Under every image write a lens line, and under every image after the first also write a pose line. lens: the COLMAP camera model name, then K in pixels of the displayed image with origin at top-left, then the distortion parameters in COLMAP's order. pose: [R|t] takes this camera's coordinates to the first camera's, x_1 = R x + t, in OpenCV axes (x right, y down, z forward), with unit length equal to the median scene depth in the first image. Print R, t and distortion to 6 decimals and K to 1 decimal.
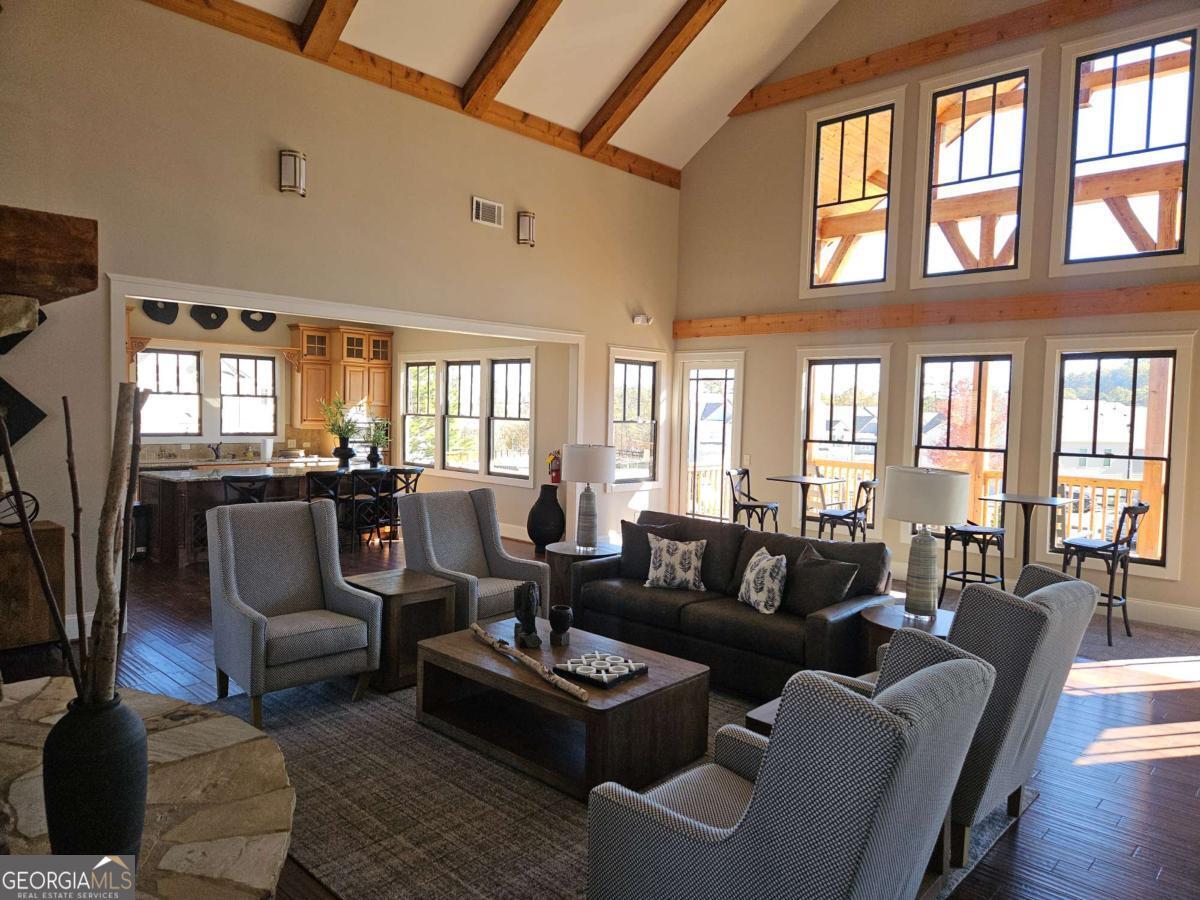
lens RADIAL K [[795.8, 0, 603.6], [0, 795.8, 449.0], [0, 0, 1]] dist [0.082262, -0.067110]
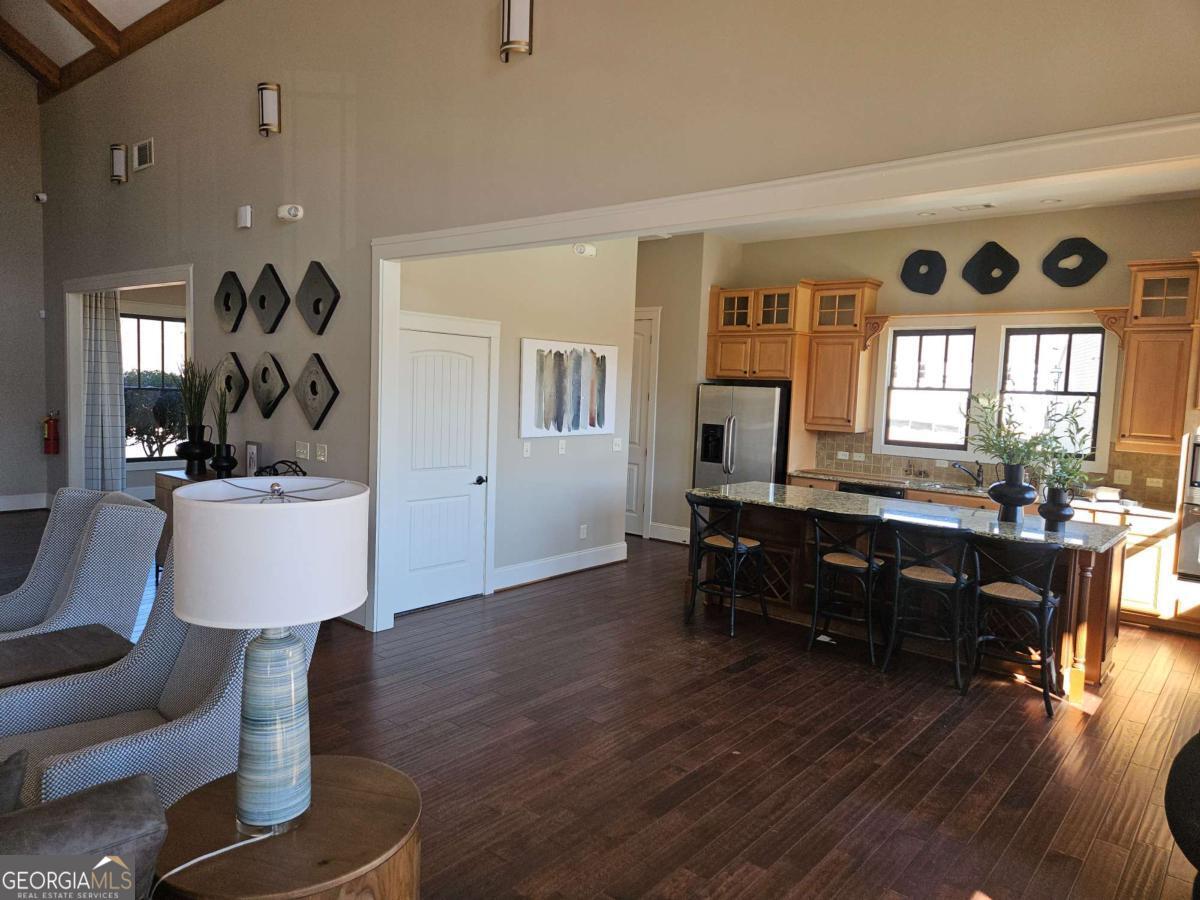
lens RADIAL K [[795.8, 0, 596.2], [0, 795.8, 450.7], [0, 0, 1]] dist [0.082262, -0.067110]
pose [[0.050425, 0.061634, -0.996824, 0.286681], [-0.084270, 0.994797, 0.057246, -0.046564], [0.995166, 0.081116, 0.055356, 1.039010]]
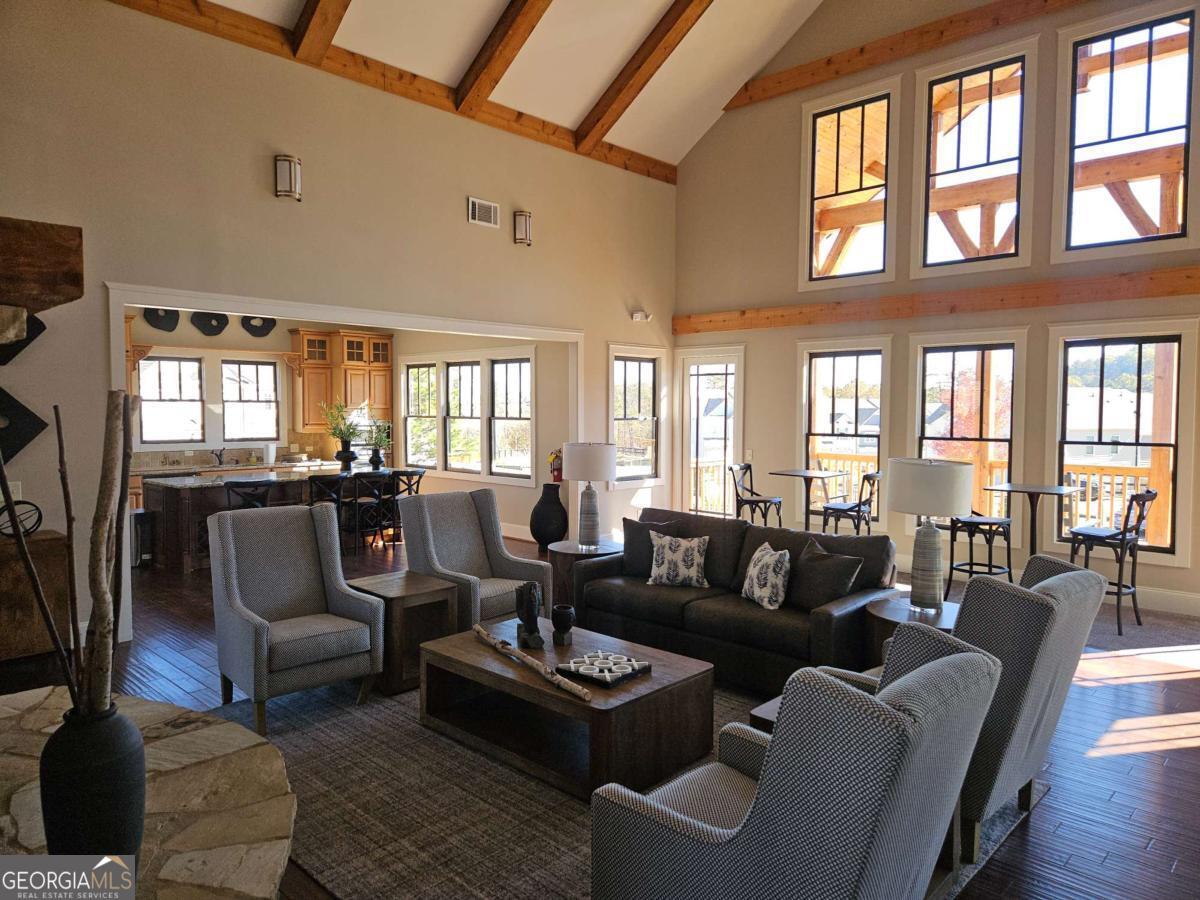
lens RADIAL K [[795.8, 0, 598.4], [0, 795.8, 445.5], [0, 0, 1]] dist [0.082262, -0.067110]
pose [[0.999723, -0.020856, -0.010891, 0.003552], [0.020837, 0.999781, -0.001859, 0.000060], [0.010928, 0.001632, 0.999939, 0.003335]]
